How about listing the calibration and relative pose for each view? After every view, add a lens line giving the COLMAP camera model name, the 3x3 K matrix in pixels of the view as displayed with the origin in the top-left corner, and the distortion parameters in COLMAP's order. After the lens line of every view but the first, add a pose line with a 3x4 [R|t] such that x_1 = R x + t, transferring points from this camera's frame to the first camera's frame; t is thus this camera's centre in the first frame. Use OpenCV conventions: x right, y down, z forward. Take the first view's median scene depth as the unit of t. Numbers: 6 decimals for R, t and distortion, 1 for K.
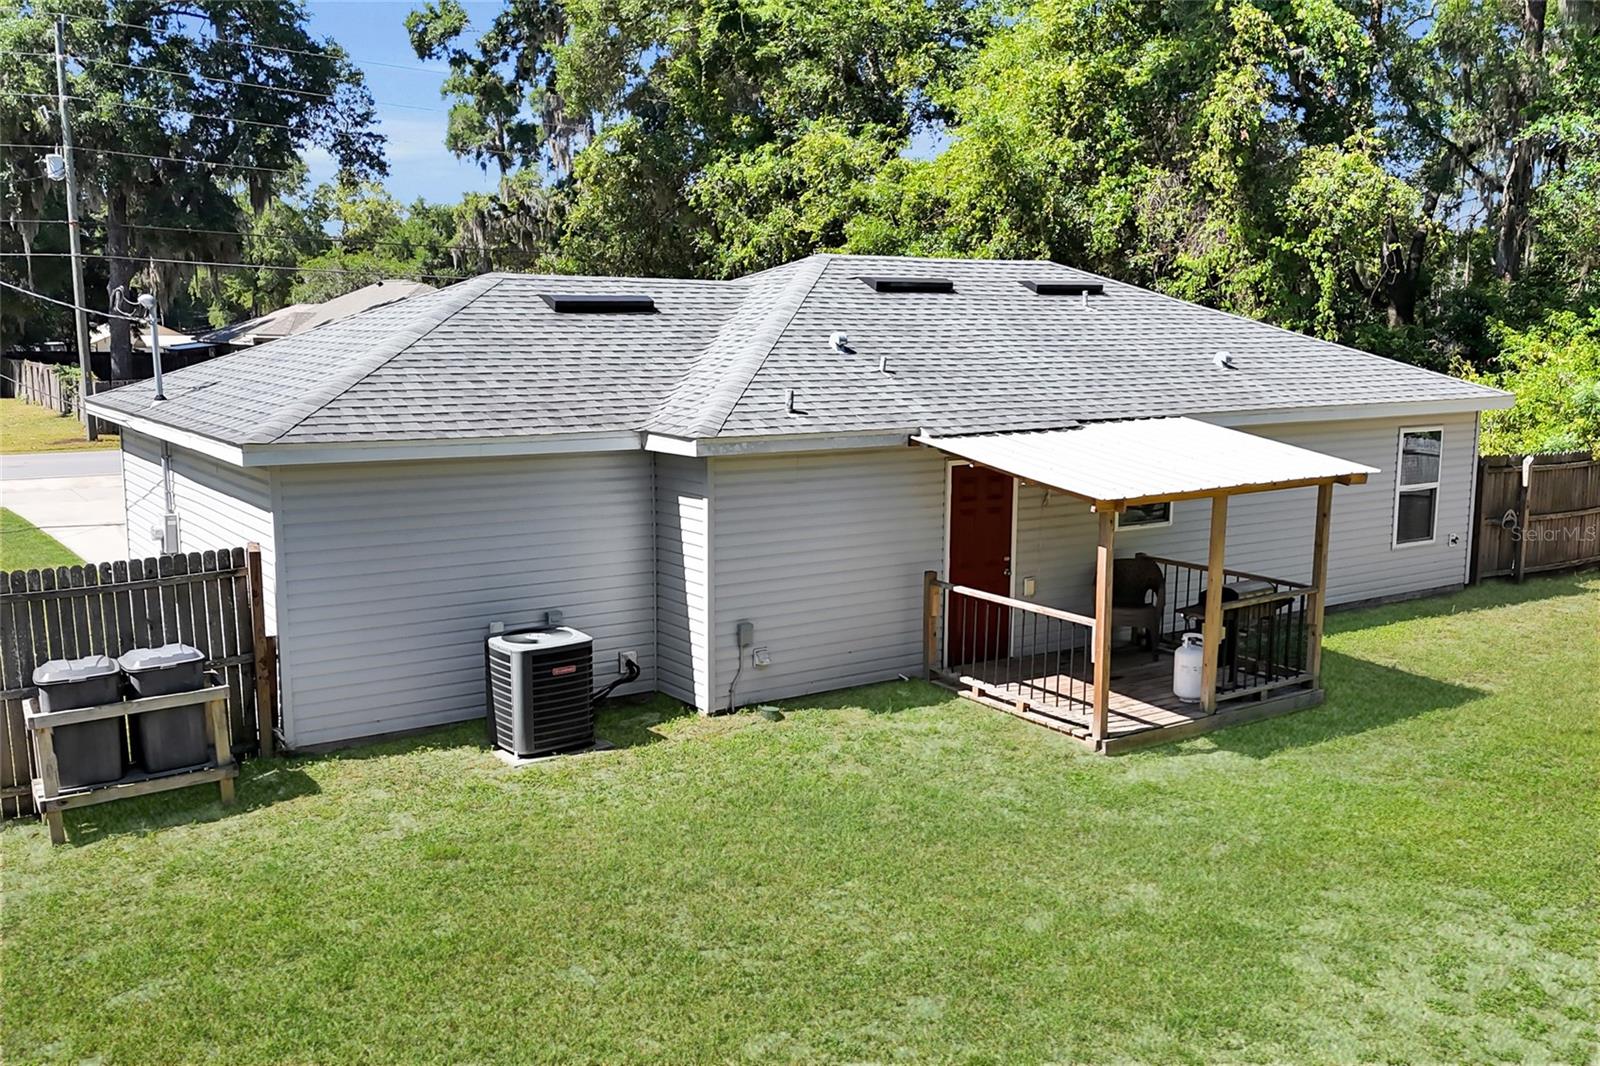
lens RADIAL K [[1377.3, 0, 782.0], [0, 1377.3, 536.3], [0, 0, 1]] dist [0.081285, -0.064605]
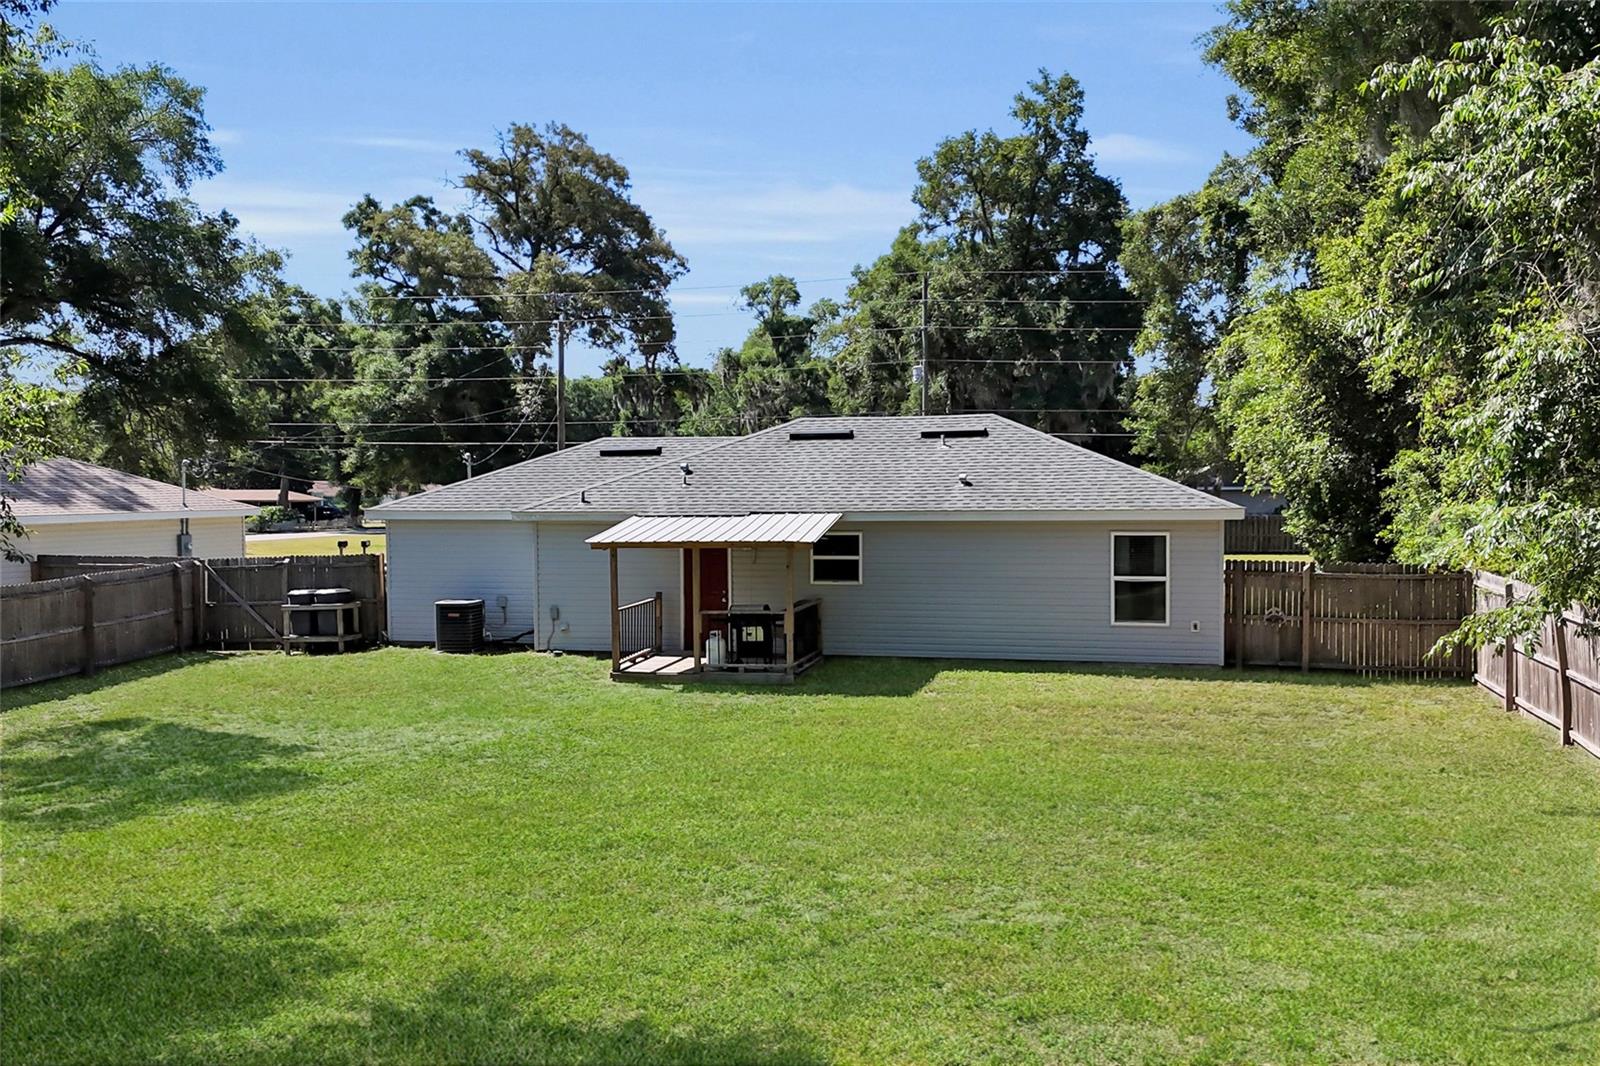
lens RADIAL K [[1373.4, 0, 824.0], [0, 1373.4, 529.3], [0, 0, 1]] dist [0.121310, -0.188270]
pose [[0.698606, 0.015551, -0.715338, 1.623366], [-0.100136, 0.992050, -0.076227, 0.062679], [0.708465, 0.124884, 0.694609, -0.114514]]
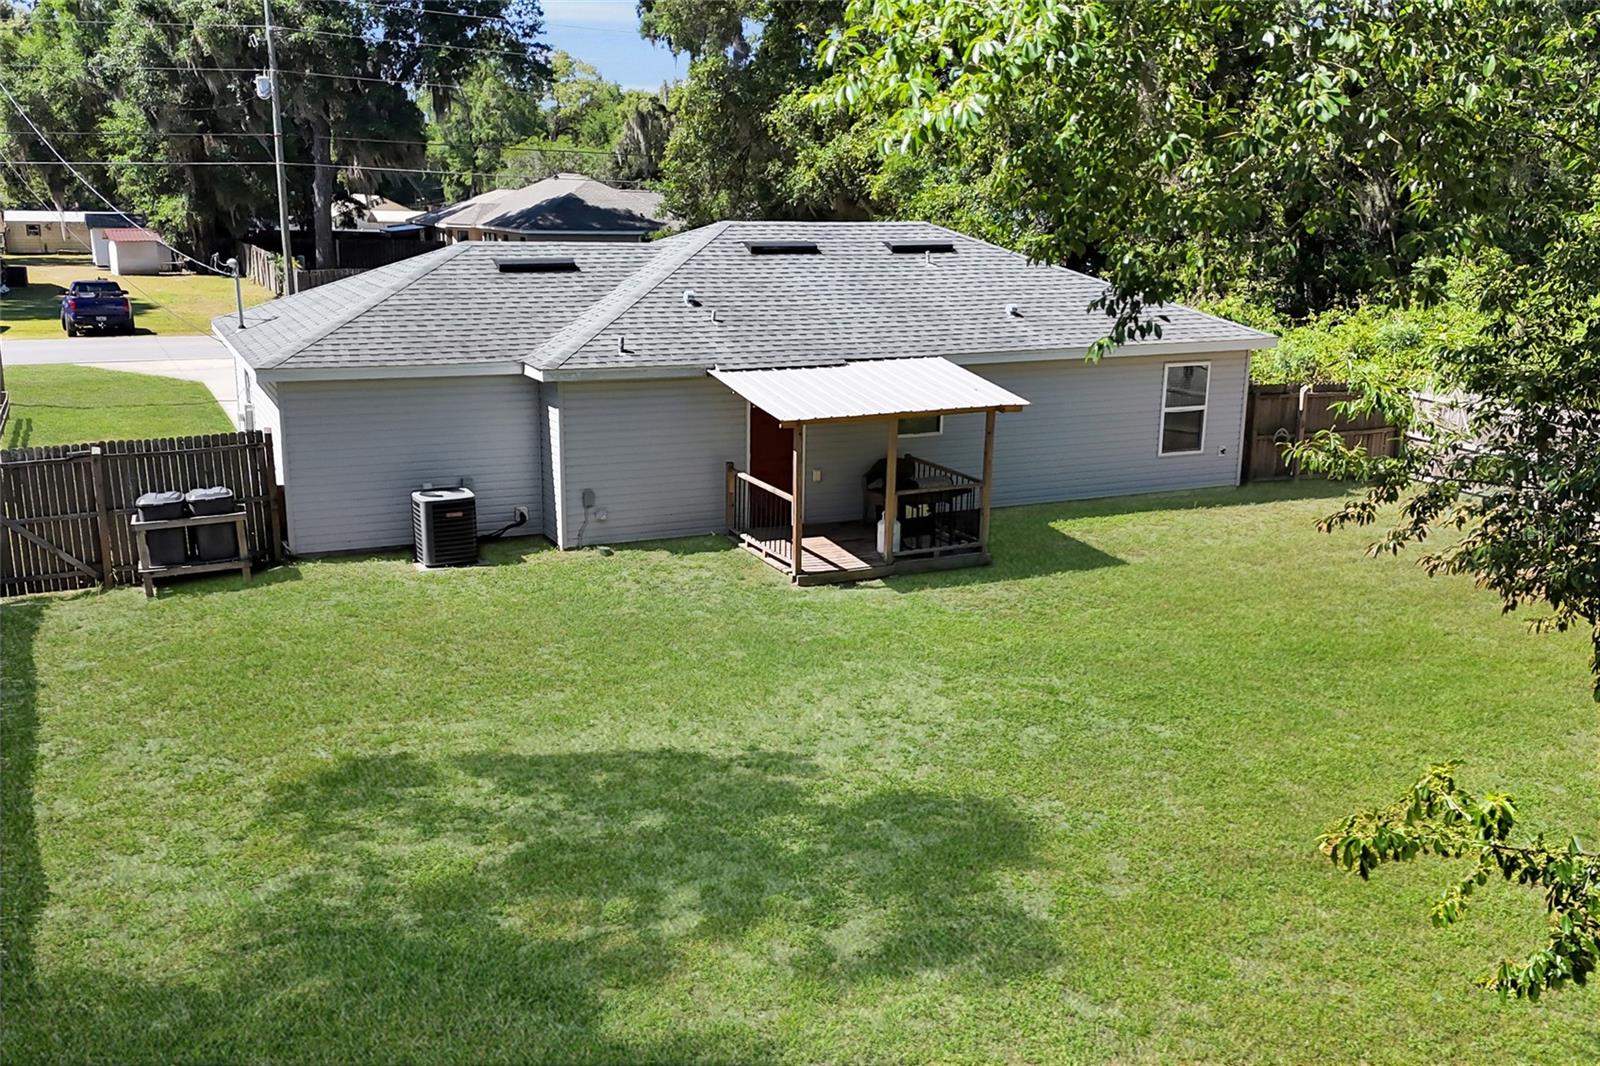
lens RADIAL K [[1393.3, 0, 800.0], [0, 1393.3, 533.0], [0, 0, 1]] dist [0.086033, -0.086673]
pose [[0.988084, 0.046154, -0.146834, 0.422333], [-0.033360, 0.995523, 0.088436, -0.034079], [0.150259, -0.082484, 0.985200, -0.475863]]
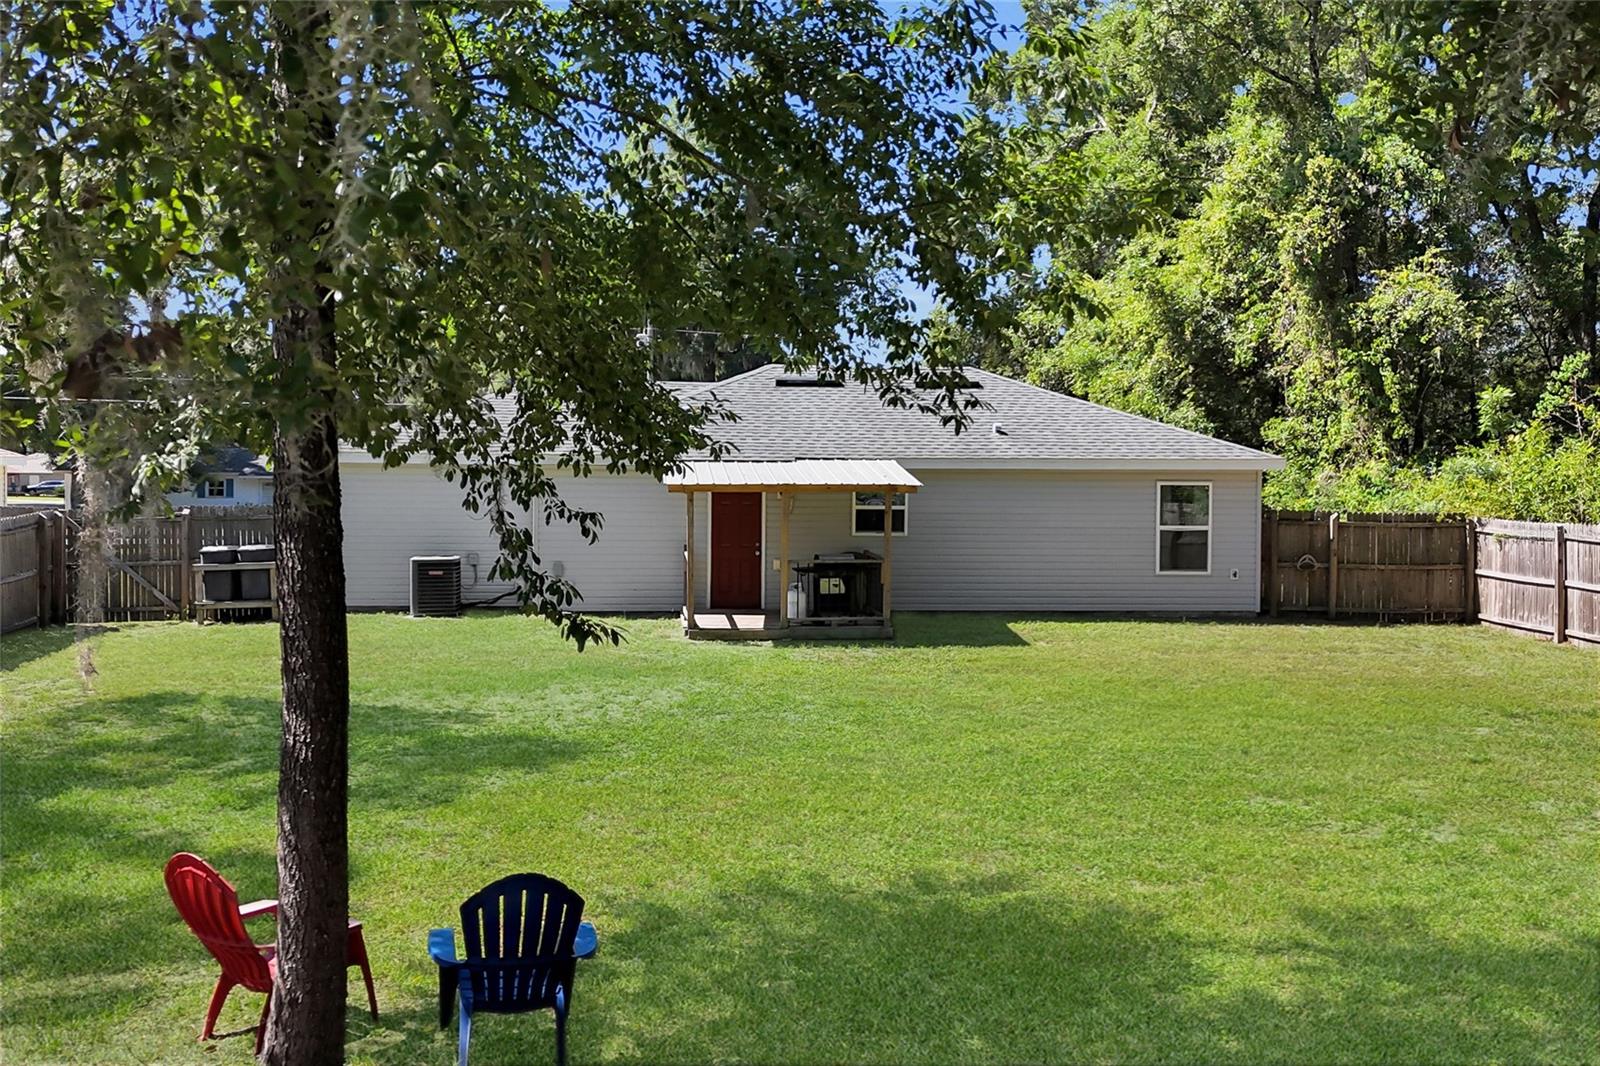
lens RADIAL K [[1393.3, 0, 800.0], [0, 1393.3, 533.0], [0, 0, 1]] dist [0.086033, -0.086673]
pose [[0.882521, 0.022683, -0.469725, 1.054940], [-0.076534, 0.992447, -0.095868, 0.168031], [0.464003, 0.120555, 0.877592, -0.412012]]
